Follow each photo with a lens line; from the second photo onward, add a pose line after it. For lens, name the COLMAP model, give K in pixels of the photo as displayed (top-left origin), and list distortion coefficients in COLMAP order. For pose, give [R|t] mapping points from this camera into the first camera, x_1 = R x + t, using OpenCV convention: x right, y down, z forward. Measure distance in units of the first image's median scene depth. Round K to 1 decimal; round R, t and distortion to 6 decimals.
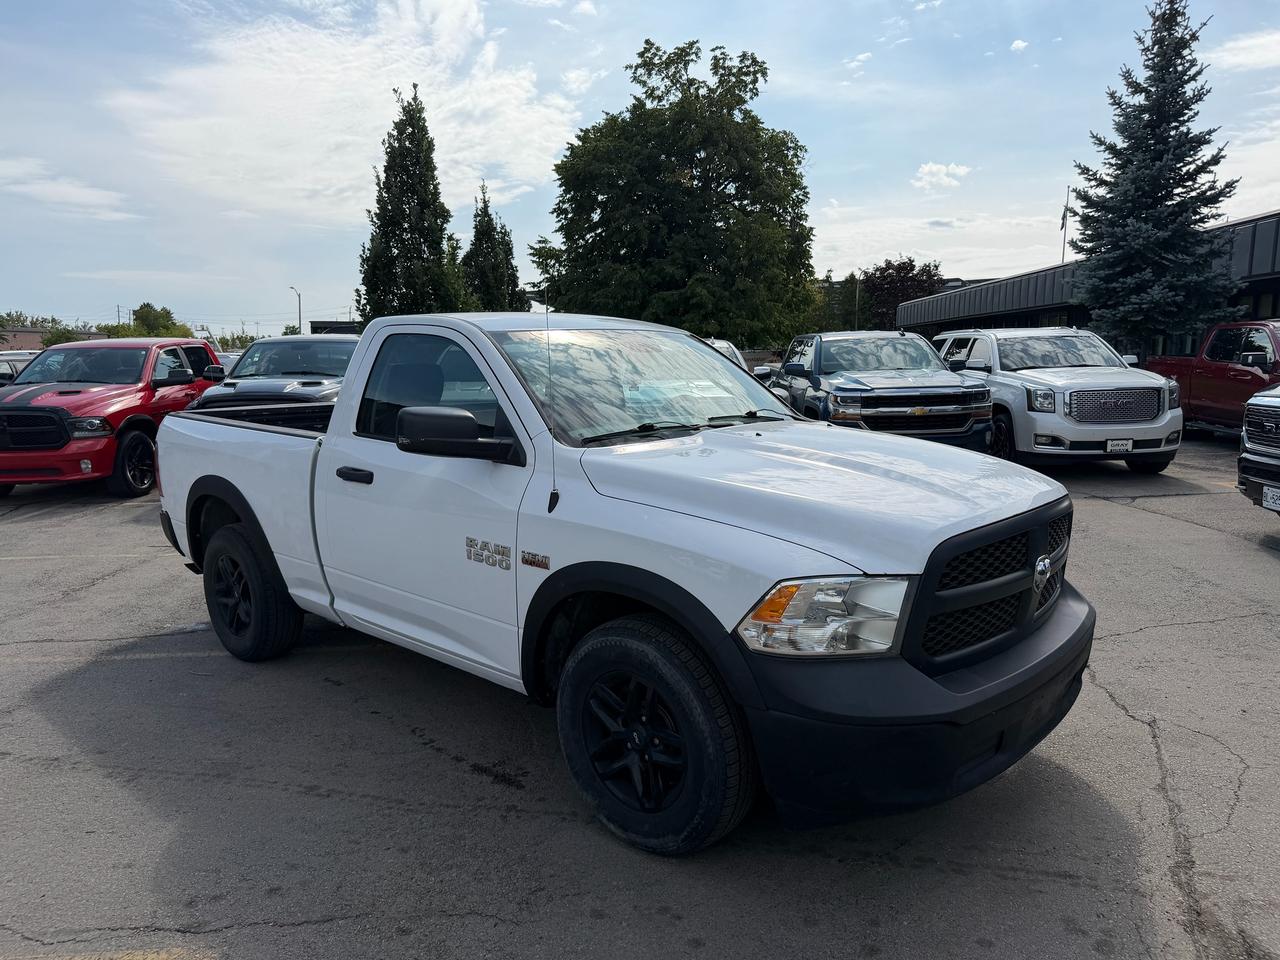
lens RADIAL K [[939.9, 0, 644.7], [0, 939.9, 482.0], [0, 0, 1]] dist [0.019372, -0.053833]
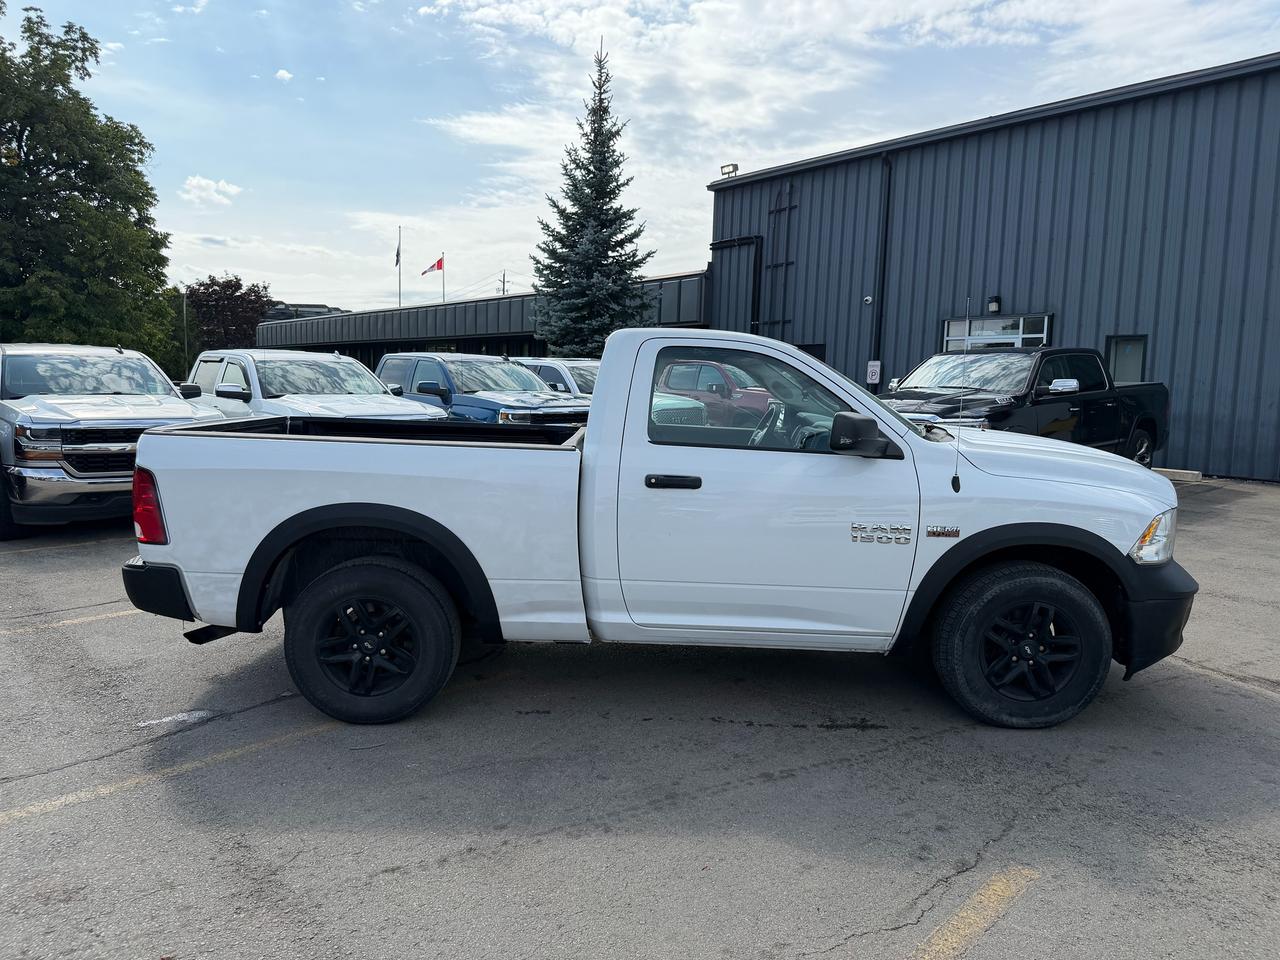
lens RADIAL K [[939.9, 0, 652.2], [0, 939.9, 477.7], [0, 0, 1]] dist [0.019372, -0.053833]
pose [[0.723949, -0.039539, 0.688719, -0.113343], [0.060639, 0.998139, -0.006438, -0.000652], [-0.687183, 0.046425, 0.725000, 0.029590]]
